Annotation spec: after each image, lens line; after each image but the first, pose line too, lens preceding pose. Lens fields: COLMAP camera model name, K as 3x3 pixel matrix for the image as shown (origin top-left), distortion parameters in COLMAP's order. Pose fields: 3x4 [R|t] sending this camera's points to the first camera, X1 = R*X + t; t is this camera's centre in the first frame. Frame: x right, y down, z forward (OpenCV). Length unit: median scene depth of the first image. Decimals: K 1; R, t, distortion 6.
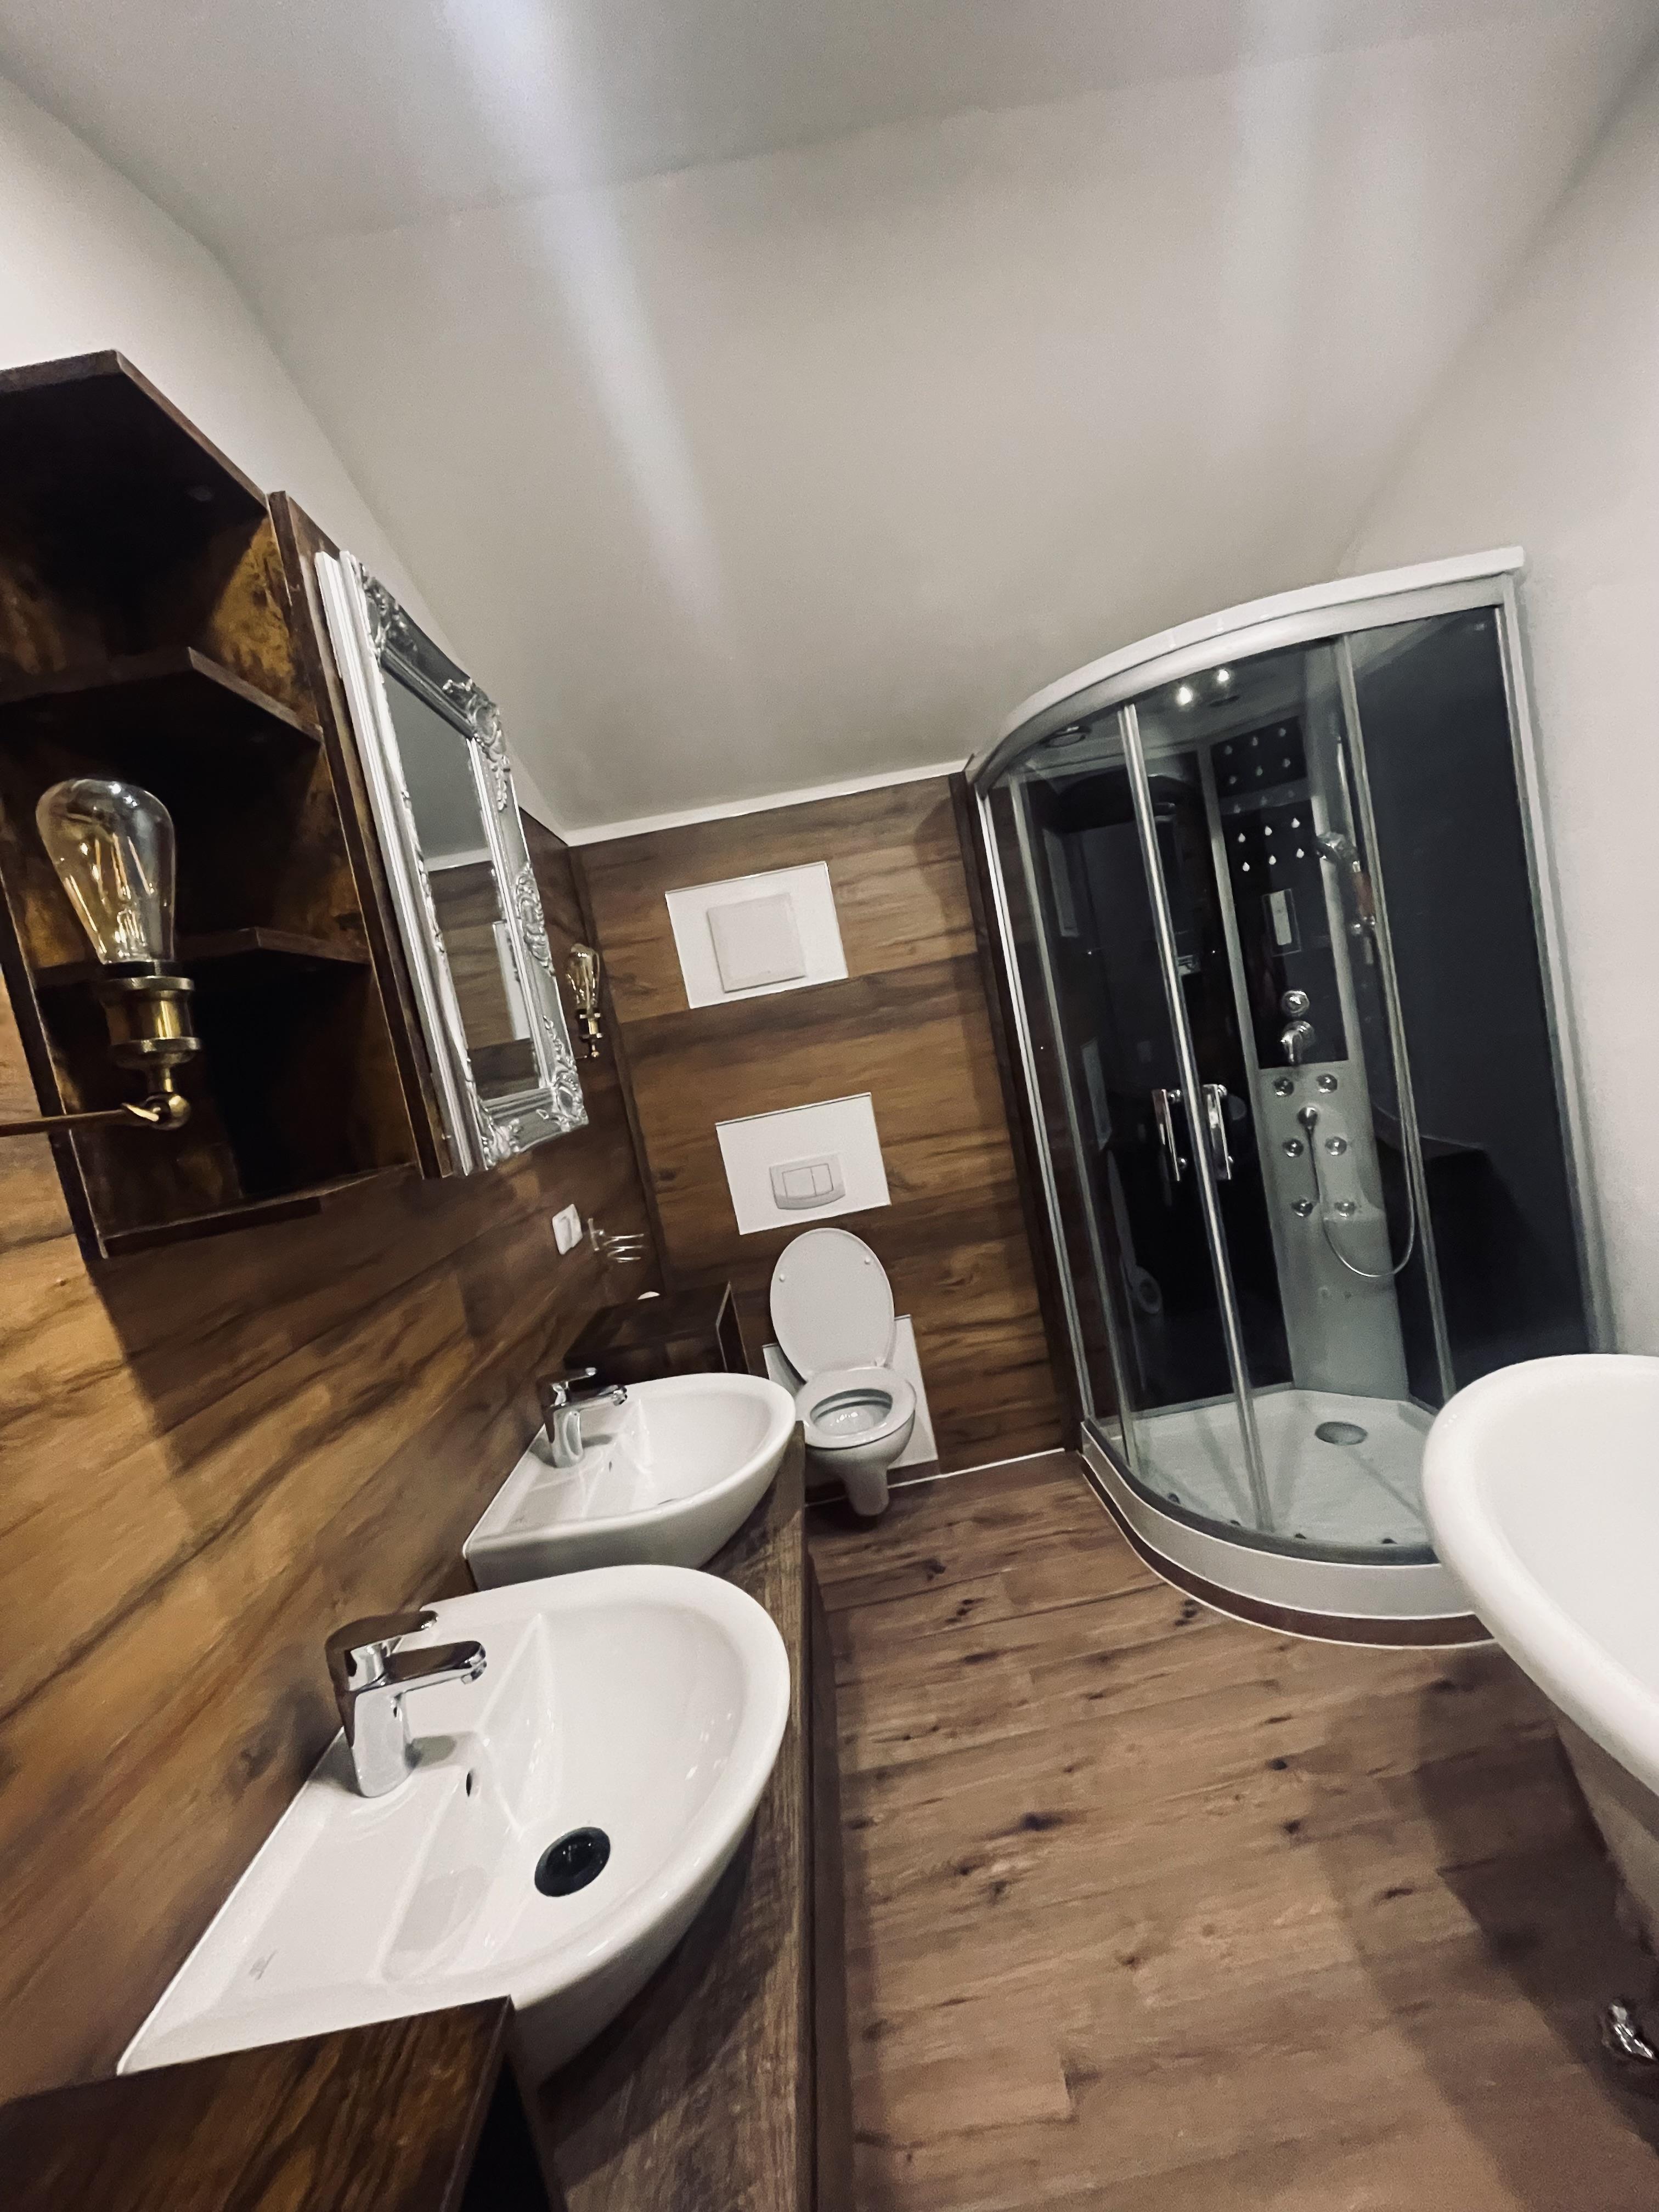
lens RADIAL K [[895.1, 0, 835.7], [0, 895.1, 1101.1], [0, 0, 1]] dist [0.001619, -0.001243]
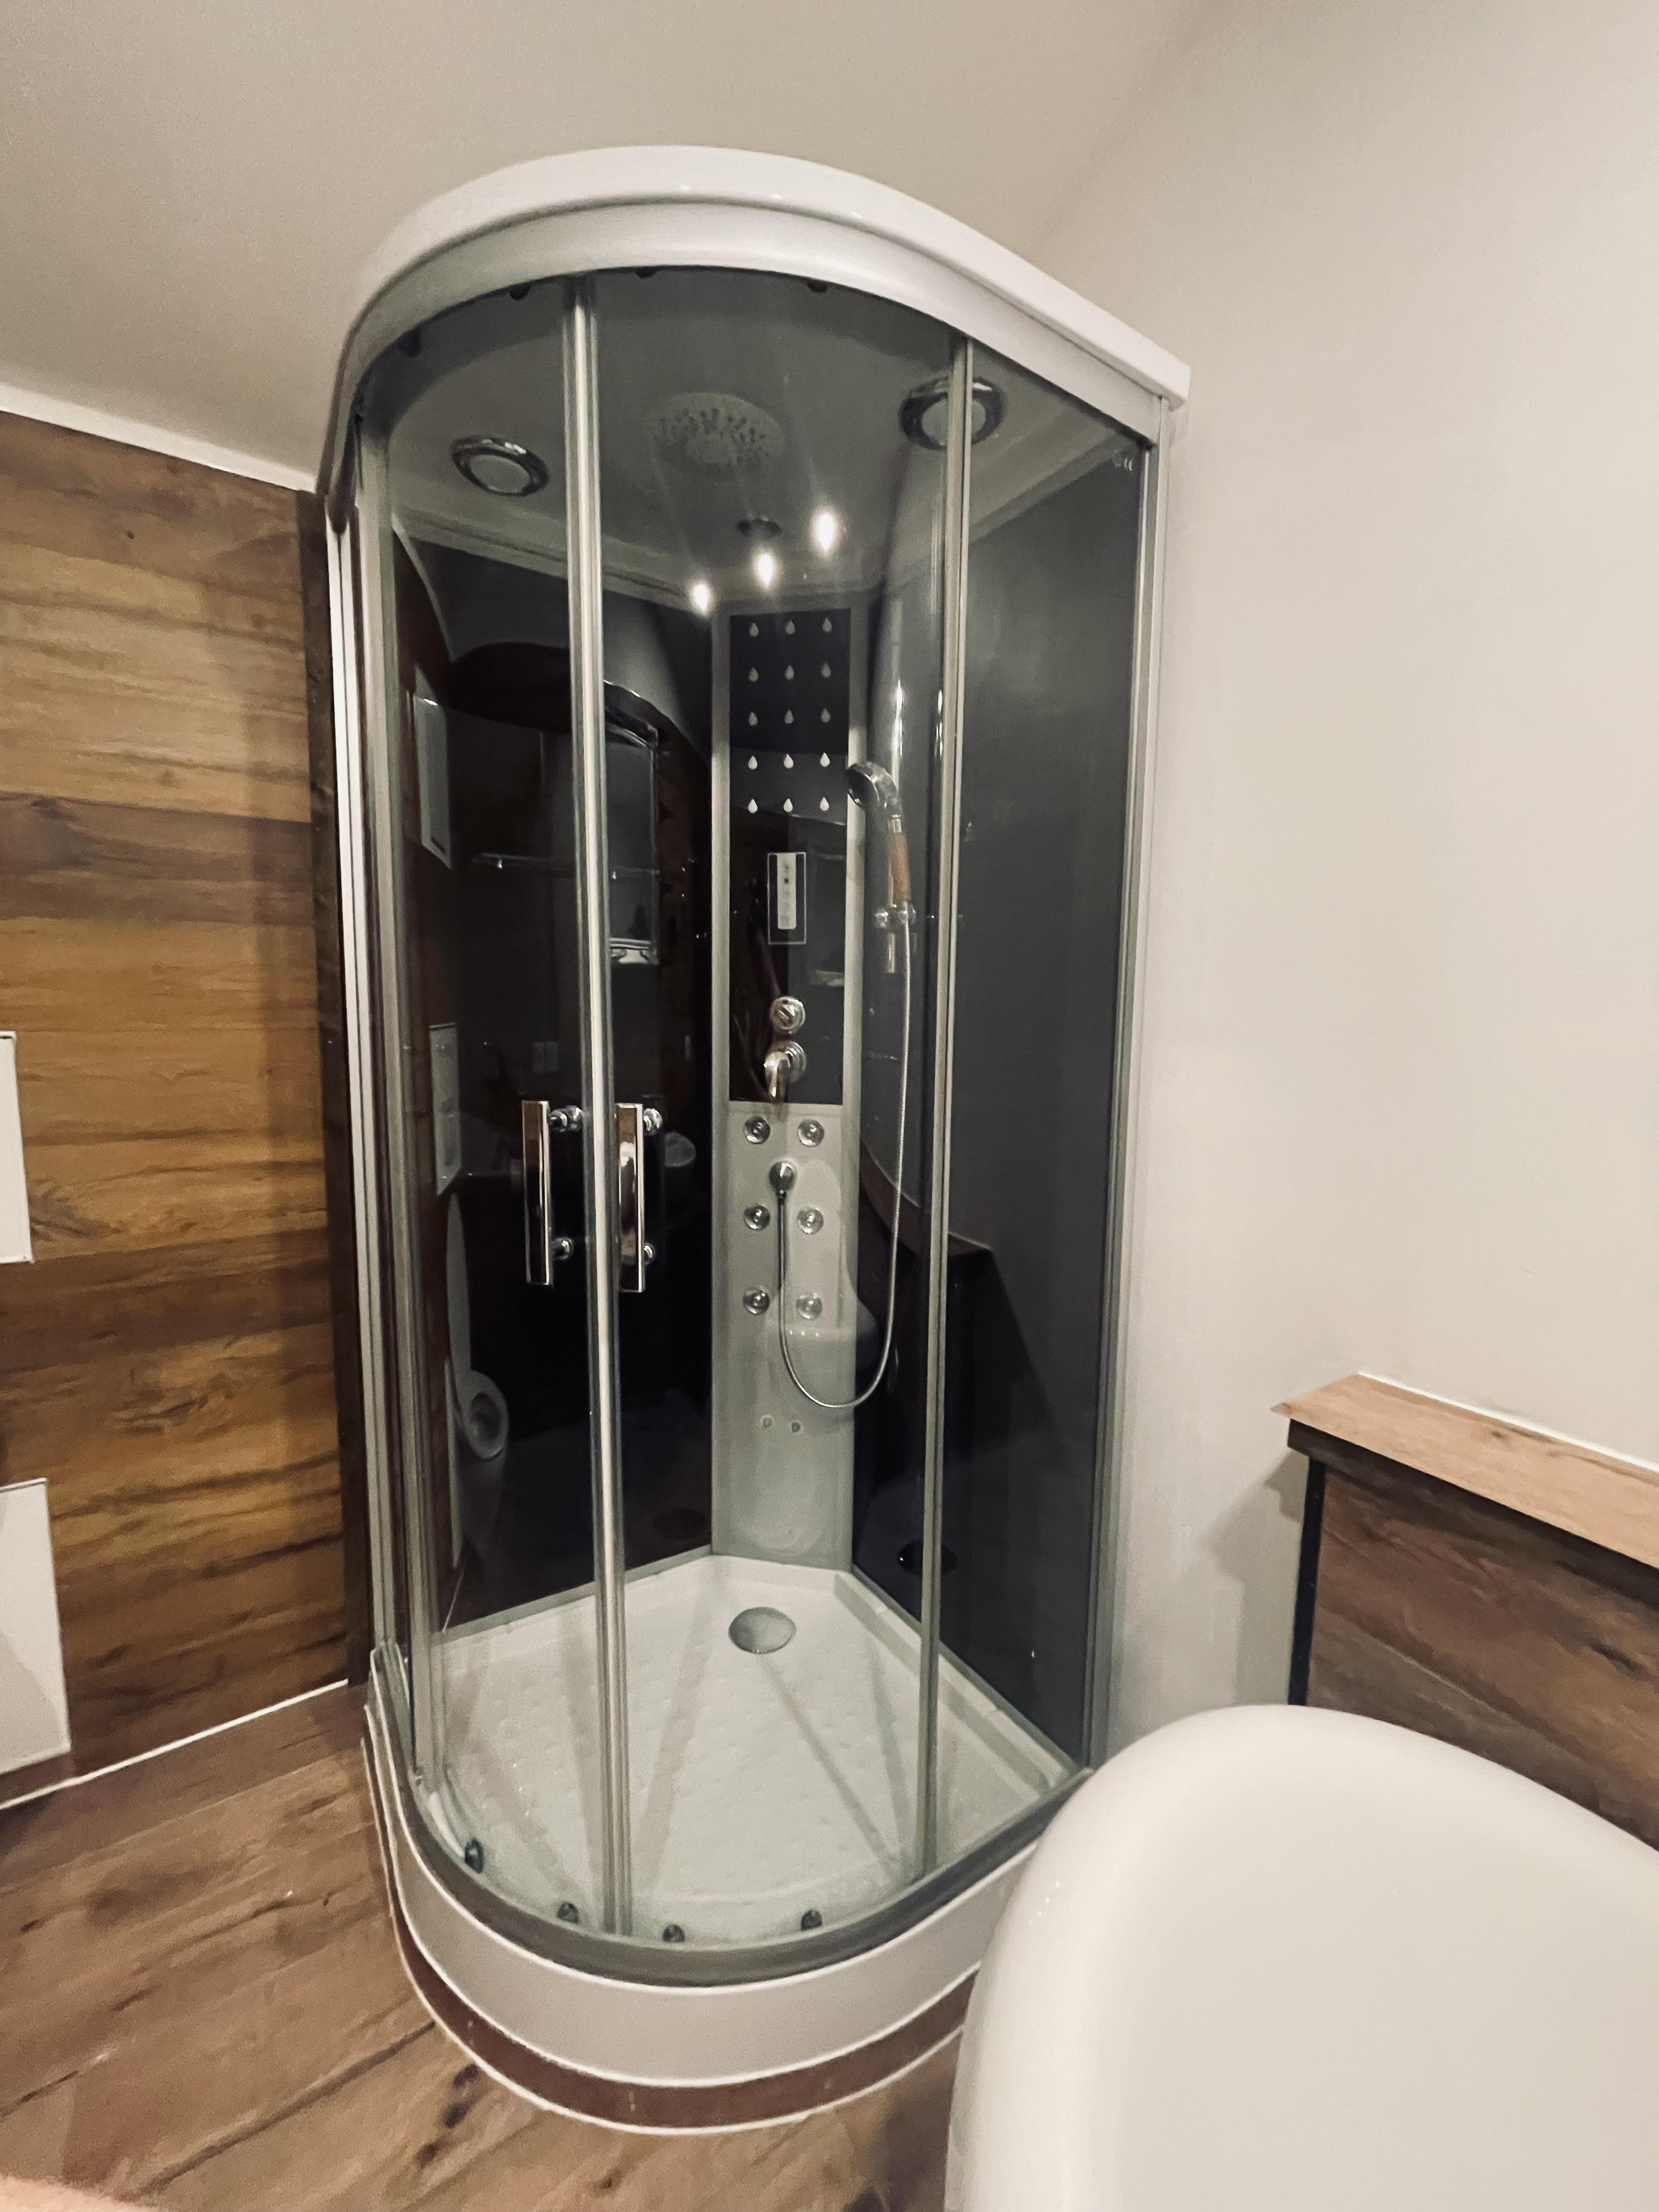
lens RADIAL K [[895.1, 0, 840.6], [0, 895.1, 1107.0], [0, 0, 1]] dist [0.001619, -0.001243]
pose [[0.839043, 0.144246, 0.524595, 0.186245], [-0.134512, 0.989278, -0.056879, -0.002643], [-0.527175, -0.022840, 0.849450, 0.374038]]
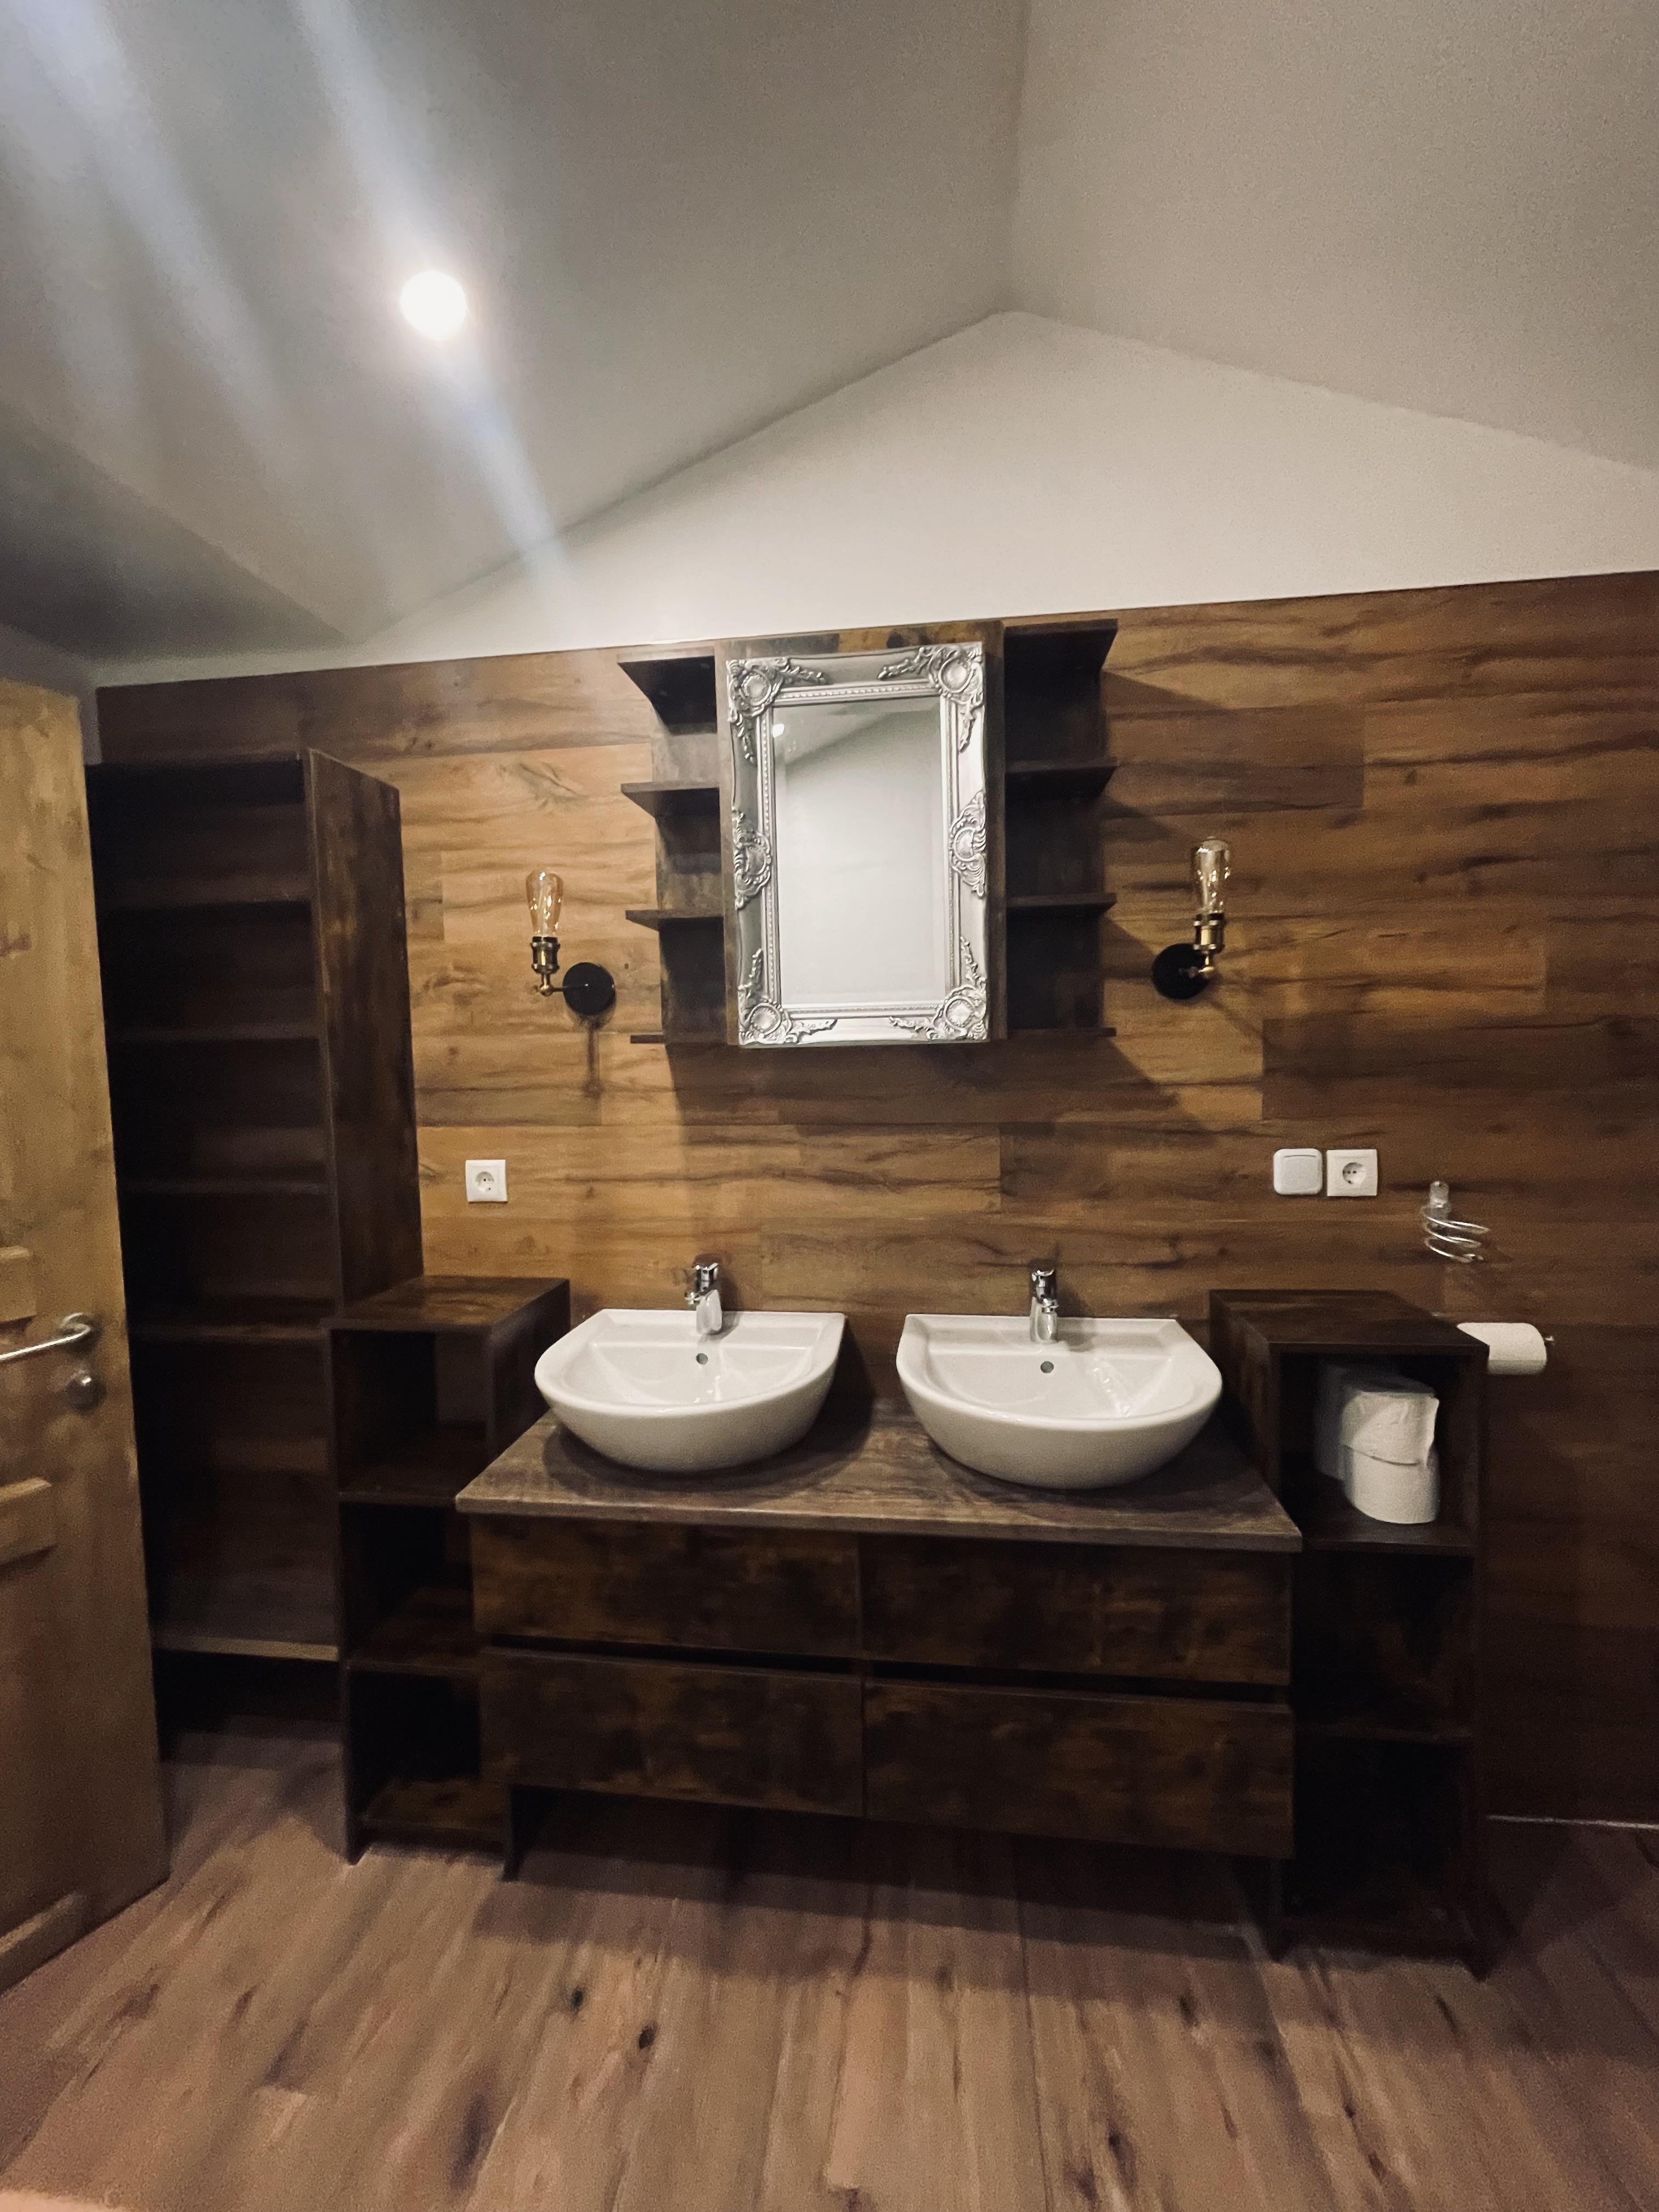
lens RADIAL K [[895.1, 0, 825.2], [0, 895.1, 1098.8], [0, 0, 1]] dist [0.001619, -0.001243]
pose [[-0.153912, 0.251220, -0.955615, 0.691707], [-0.035277, 0.965125, 0.259402, -0.153726], [0.987455, 0.073636, -0.139682, 0.835084]]
